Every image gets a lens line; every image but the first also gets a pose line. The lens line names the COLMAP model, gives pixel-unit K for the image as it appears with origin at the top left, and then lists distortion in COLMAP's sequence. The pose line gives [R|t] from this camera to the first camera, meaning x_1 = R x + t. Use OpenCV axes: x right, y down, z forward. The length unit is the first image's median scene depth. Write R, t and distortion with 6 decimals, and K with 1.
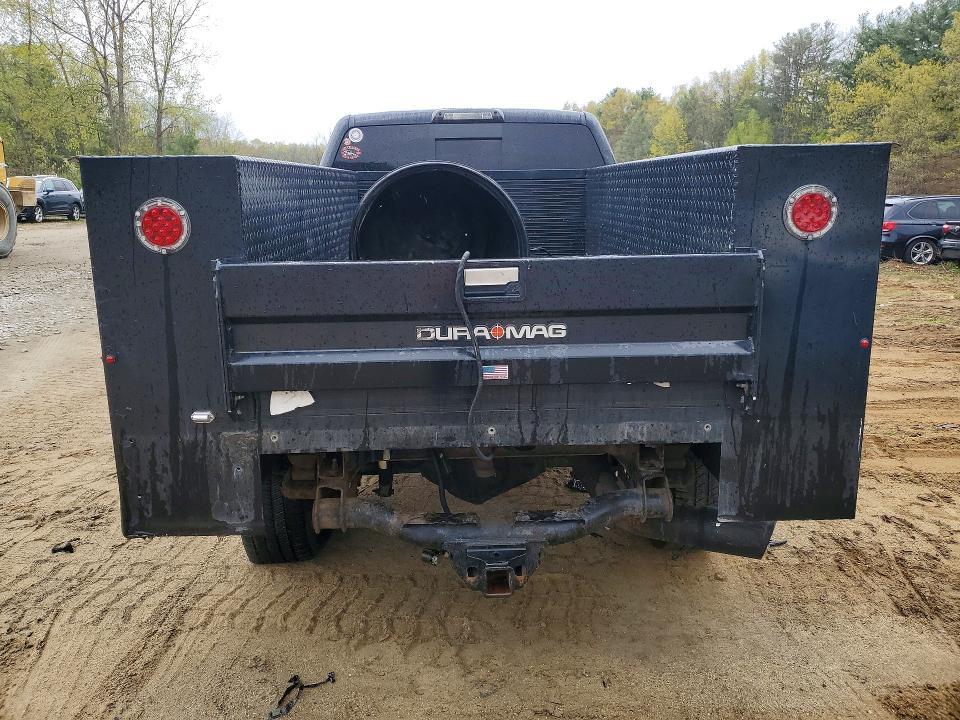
lens RADIAL K [[764.5, 0, 480.0], [0, 764.5, 360.0], [0, 0, 1]] dist [-0.001713, -0.000894]
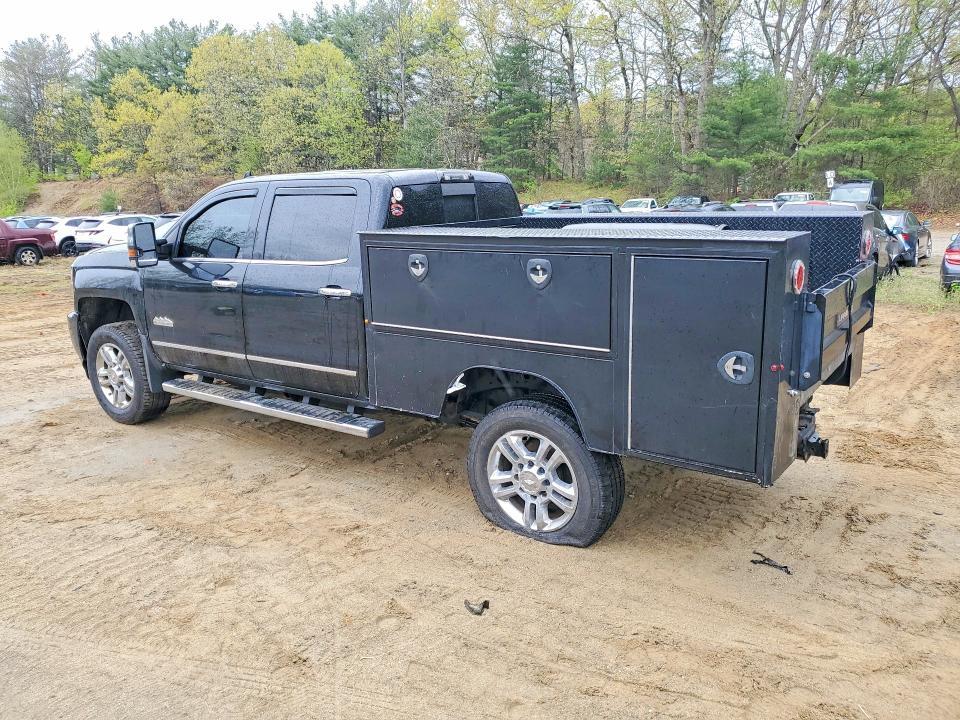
lens RADIAL K [[764.5, 0, 480.0], [0, 764.5, 360.0], [0, 0, 1]] dist [-0.001713, -0.000894]
pose [[0.573764, -0.177122, 0.799639, -0.111341], [0.187634, 0.978796, 0.082172, -0.014131], [-0.797238, 0.102892, 0.594832, 0.030323]]
